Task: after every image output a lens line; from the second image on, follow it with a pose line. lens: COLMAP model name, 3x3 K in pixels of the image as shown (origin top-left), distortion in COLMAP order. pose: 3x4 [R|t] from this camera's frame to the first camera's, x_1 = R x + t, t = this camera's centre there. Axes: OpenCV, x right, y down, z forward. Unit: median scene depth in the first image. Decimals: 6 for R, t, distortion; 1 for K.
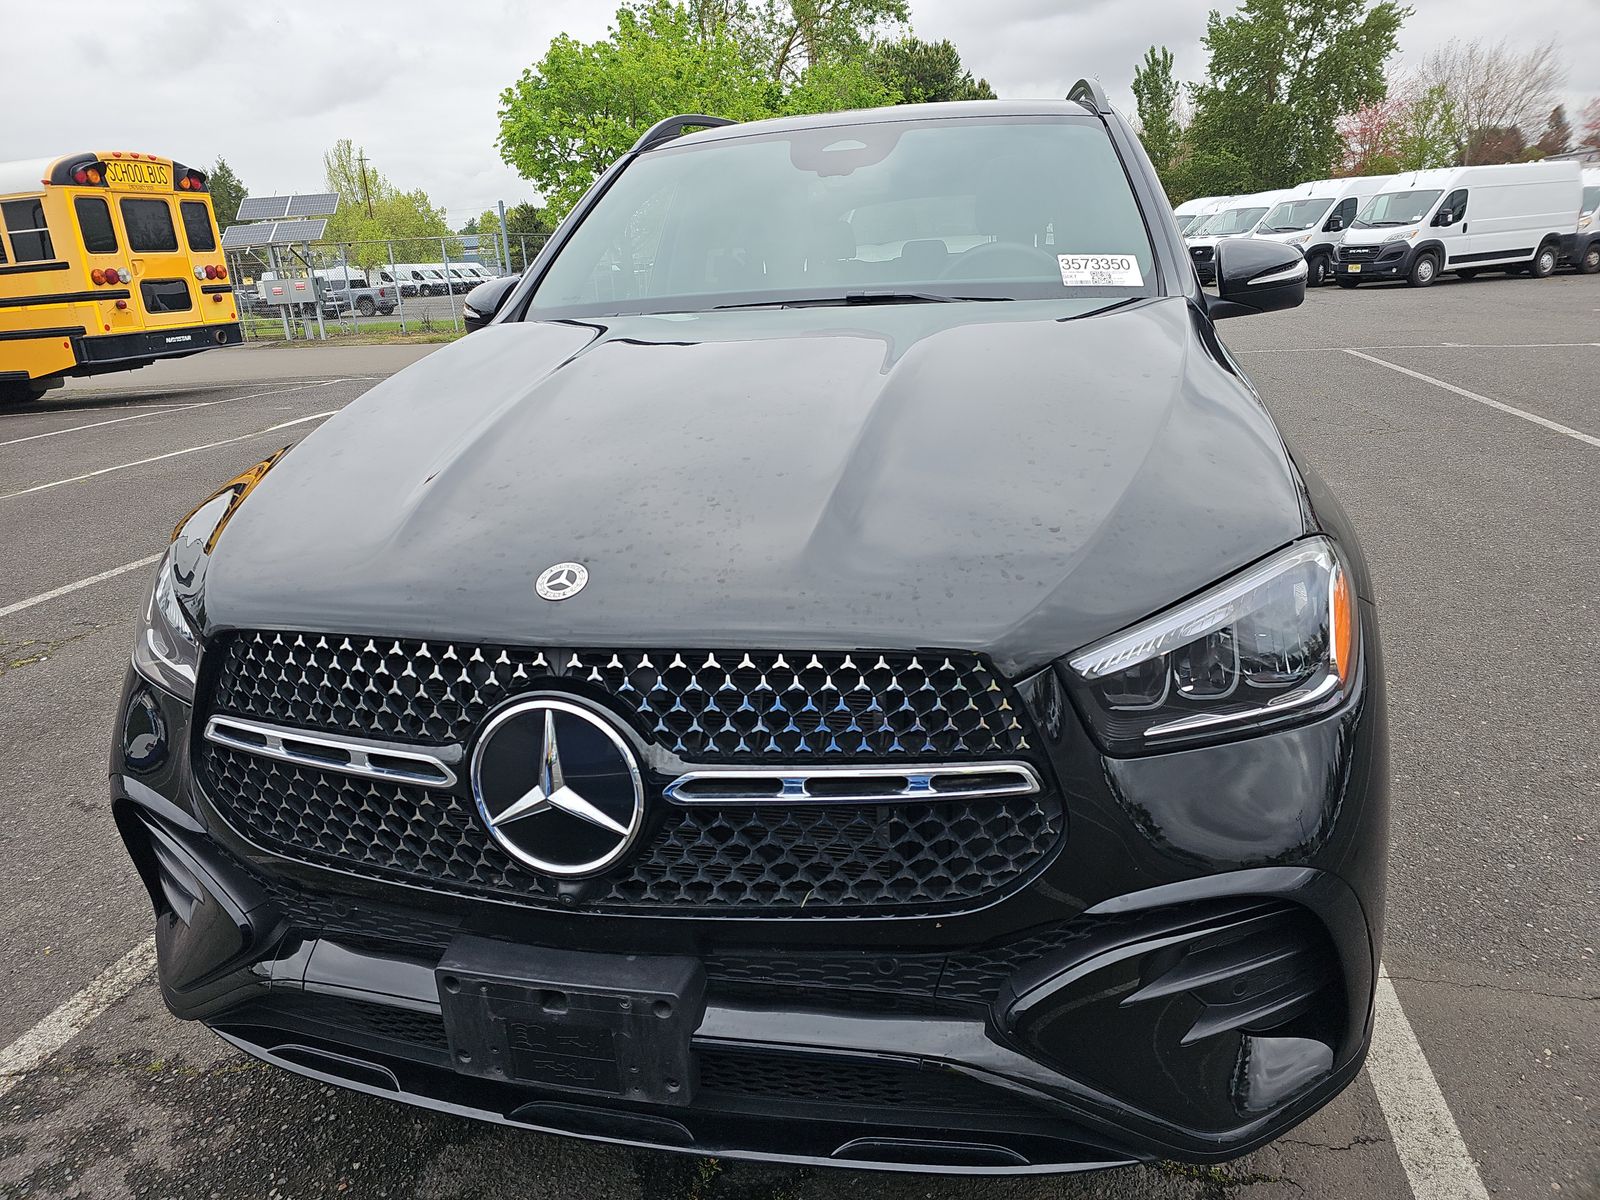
lens RADIAL K [[1083.3, 0, 800.0], [0, 1083.3, 600.0], [0, 0, 1]] dist [-0.001550, -0.003063]
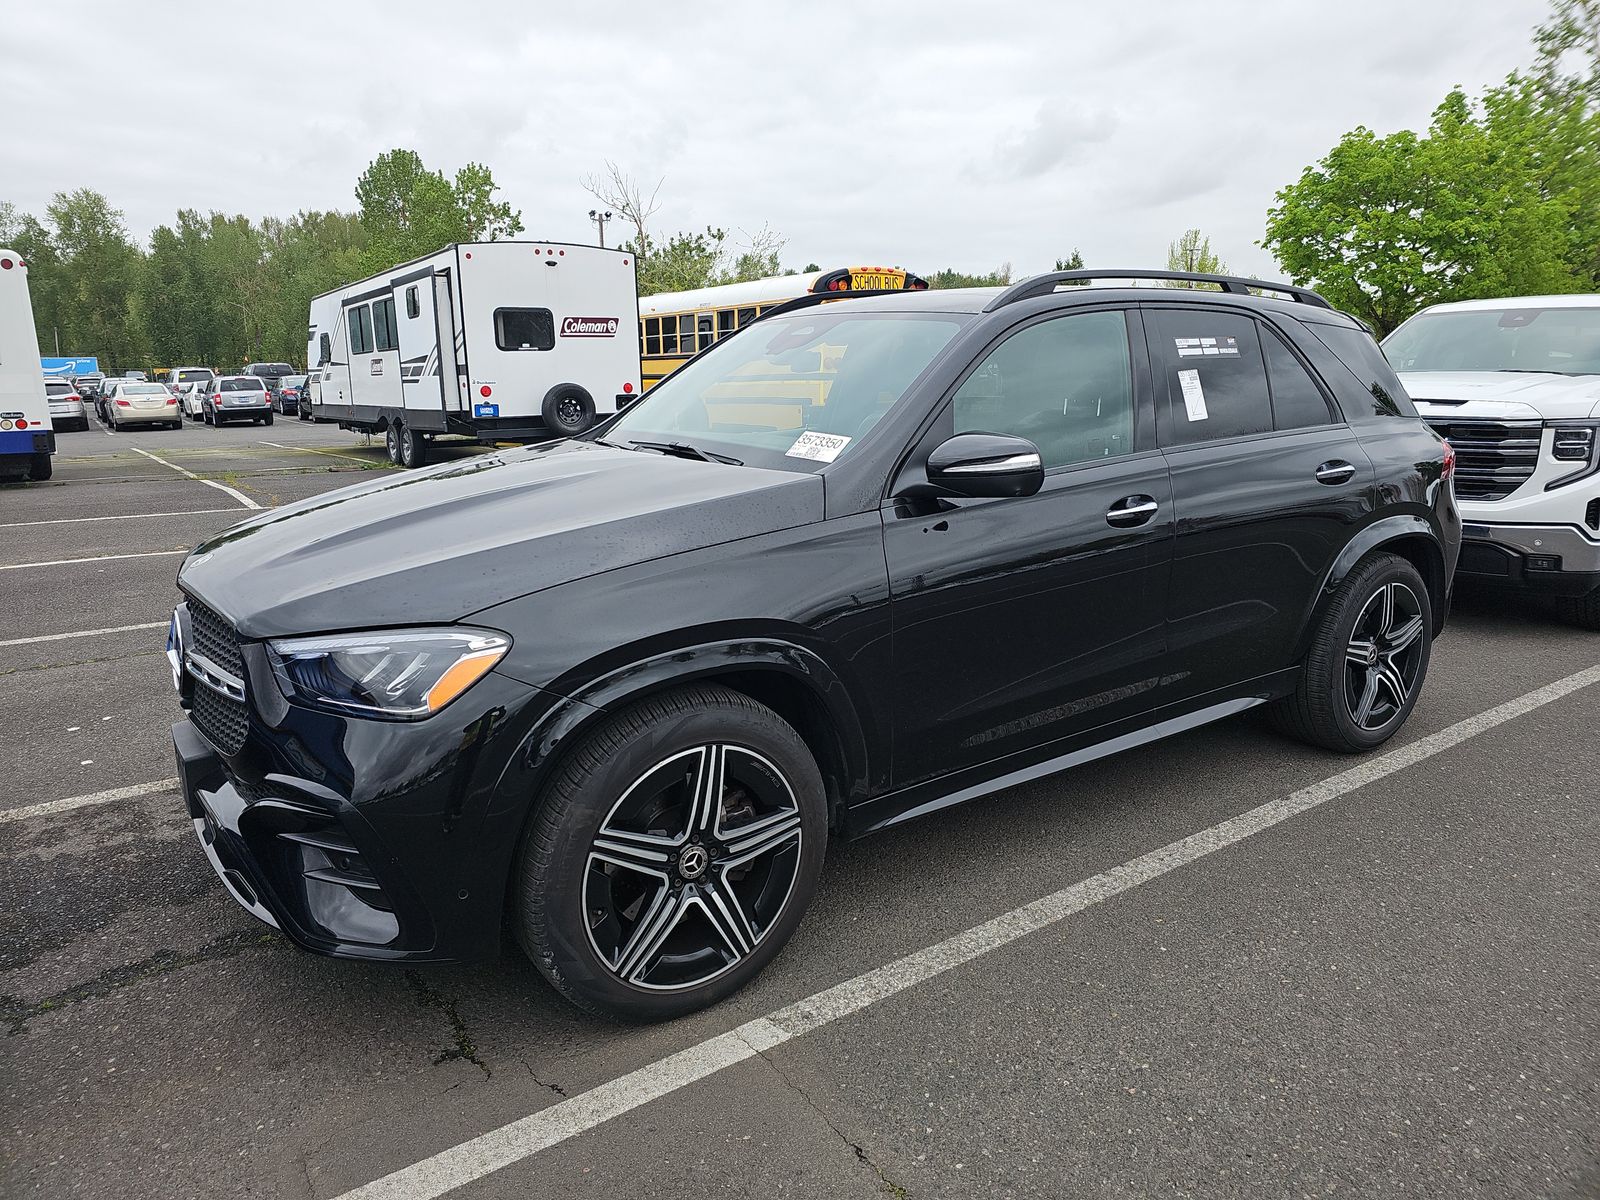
lens RADIAL K [[1083.3, 0, 800.0], [0, 1083.3, 600.0], [0, 0, 1]] dist [-0.001550, -0.003063]
pose [[0.717522, 0.196402, -0.668272, 0.267439], [-0.237988, 0.970811, 0.029791, -0.037350], [0.654617, 0.137665, 0.743320, 0.016731]]
